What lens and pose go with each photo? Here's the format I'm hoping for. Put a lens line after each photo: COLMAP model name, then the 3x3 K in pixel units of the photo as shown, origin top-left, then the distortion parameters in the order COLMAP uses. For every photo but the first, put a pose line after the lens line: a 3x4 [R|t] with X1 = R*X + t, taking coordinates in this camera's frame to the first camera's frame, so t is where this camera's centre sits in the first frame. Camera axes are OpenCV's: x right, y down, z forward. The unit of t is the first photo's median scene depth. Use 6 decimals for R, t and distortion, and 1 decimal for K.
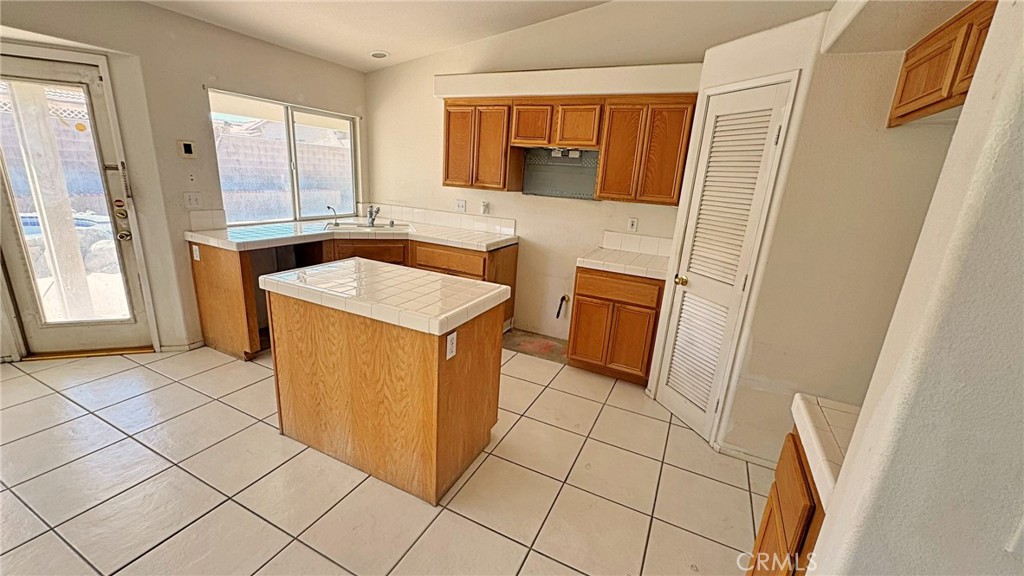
lens RADIAL K [[407.1, 0, 516.3], [0, 407.1, 288.6], [0, 0, 1]] dist [-0.002376, 0.000062]
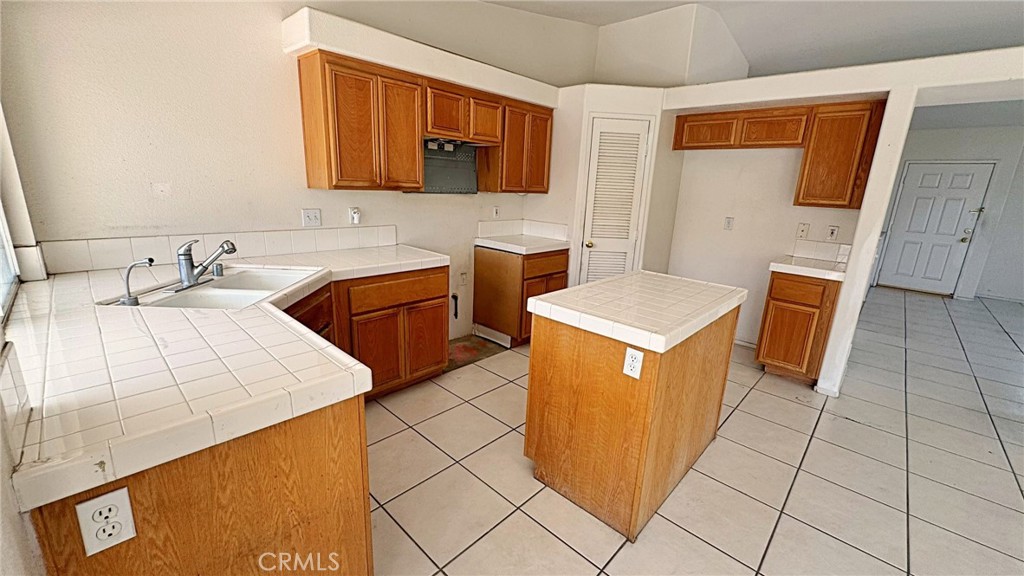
lens RADIAL K [[407.1, 0, 513.8], [0, 407.1, 287.9], [0, 0, 1]] dist [-0.002376, 0.000062]
pose [[0.307671, -0.286715, 0.907267, -0.813370], [0.237719, 0.946444, 0.218481, -0.200131], [-0.921319, 0.148455, 0.359351, 0.594776]]
